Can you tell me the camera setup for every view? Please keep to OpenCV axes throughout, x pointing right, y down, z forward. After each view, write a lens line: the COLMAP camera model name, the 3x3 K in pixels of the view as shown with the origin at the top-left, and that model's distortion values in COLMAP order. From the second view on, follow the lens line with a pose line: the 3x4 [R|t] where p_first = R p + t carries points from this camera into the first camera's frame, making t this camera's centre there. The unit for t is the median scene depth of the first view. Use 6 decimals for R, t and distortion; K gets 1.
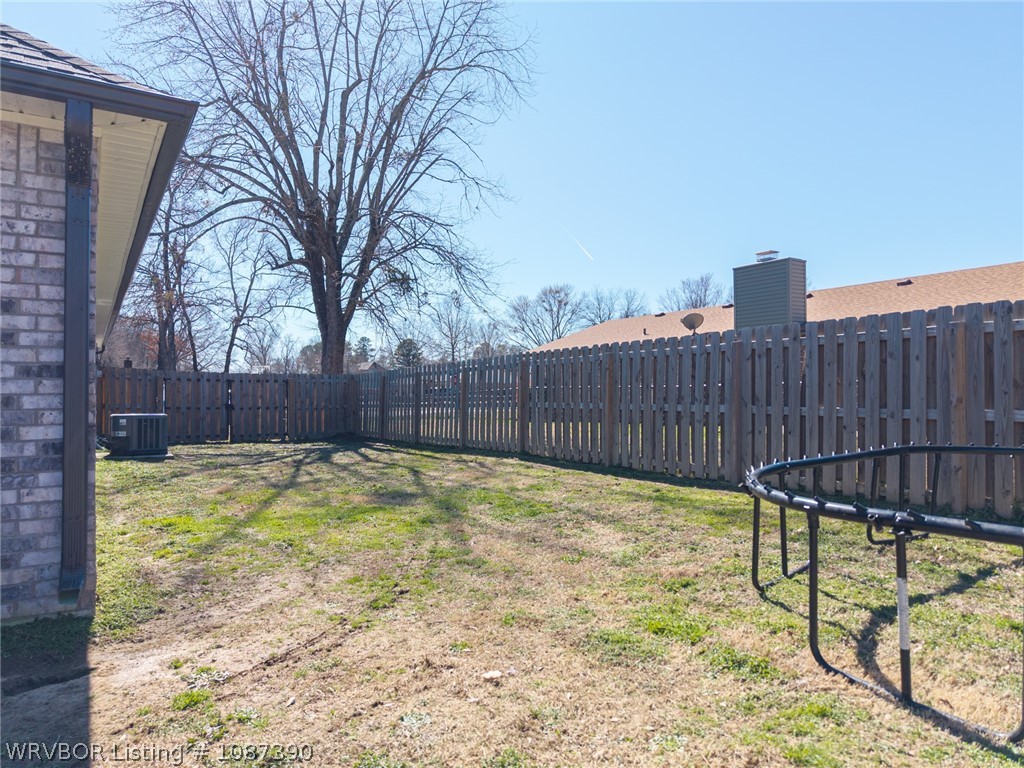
lens RADIAL K [[684.8, 0, 513.7], [0, 684.8, 386.5], [0, 0, 1]] dist [0.023343, -0.021382]
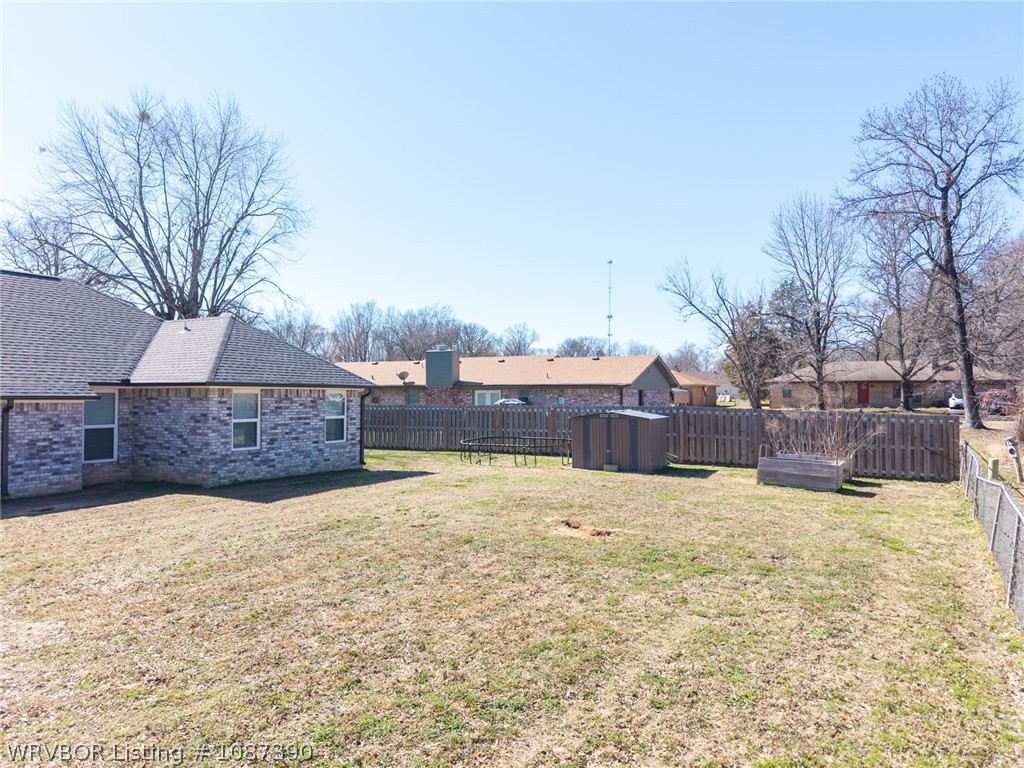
lens RADIAL K [[708.4, 0, 512.0], [0, 708.4, 384.0], [0, 0, 1]] dist [0.005983, 0.000508]
pose [[0.877429, 0.008119, 0.479638, -1.311049], [-0.006948, 0.999967, -0.004215, -0.210727], [-0.479656, 0.000366, 0.877456, -2.727702]]
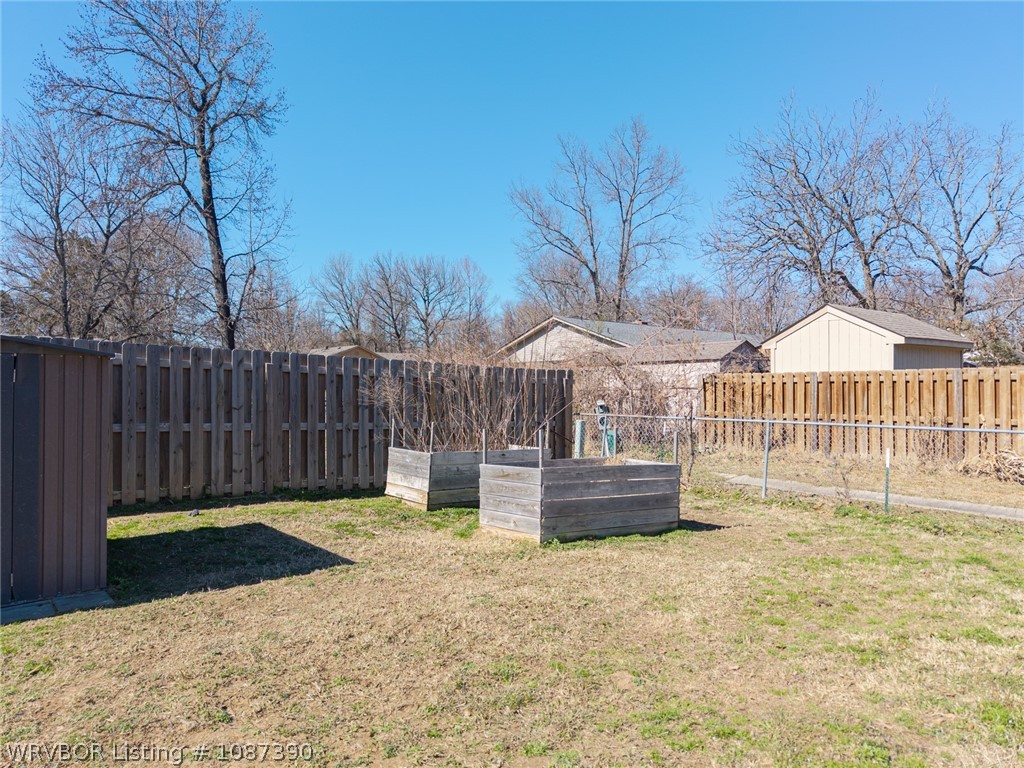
lens RADIAL K [[684.8, 0, 513.7], [0, 684.8, 386.5], [0, 0, 1]] dist [0.023343, -0.021382]
pose [[-0.143644, 0.006760, 0.989606, -0.025620], [-0.010261, 0.999913, -0.008320, -0.040018], [-0.989576, -0.011349, -0.143562, -0.573071]]
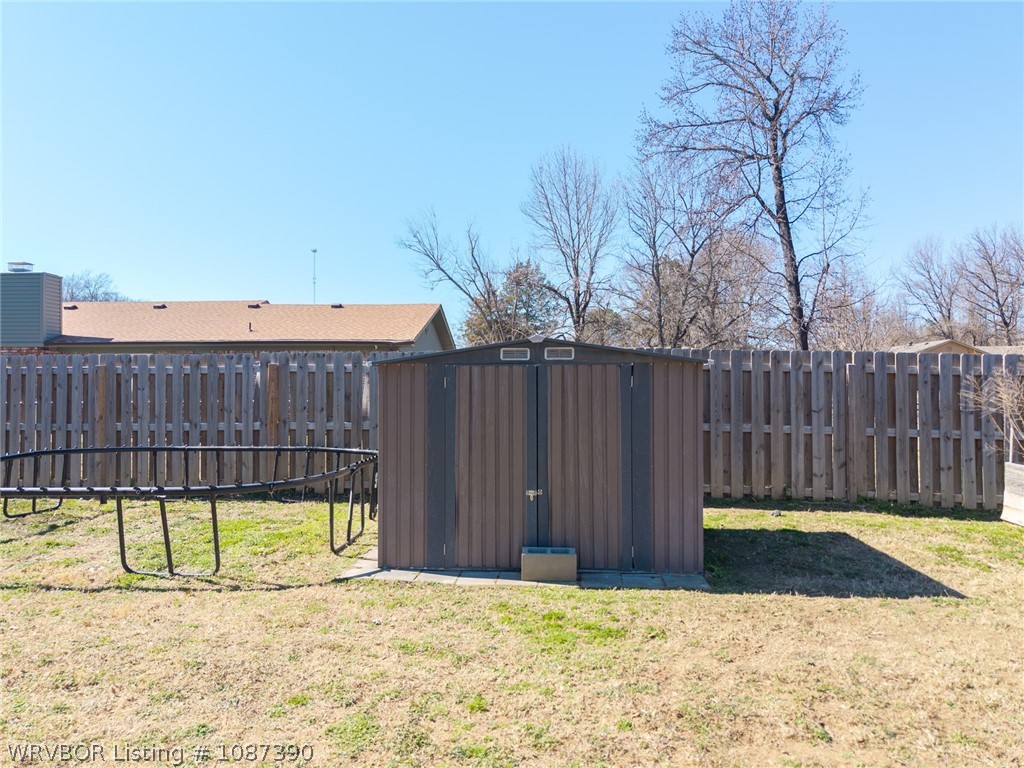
lens RADIAL K [[684.8, 0, 513.7], [0, 684.8, 386.5], [0, 0, 1]] dist [0.023343, -0.021382]
pose [[0.600323, 0.006731, 0.799729, -0.014564], [-0.005688, 0.999975, -0.004146, -0.041154], [-0.799737, -0.002060, 0.600347, -0.556461]]
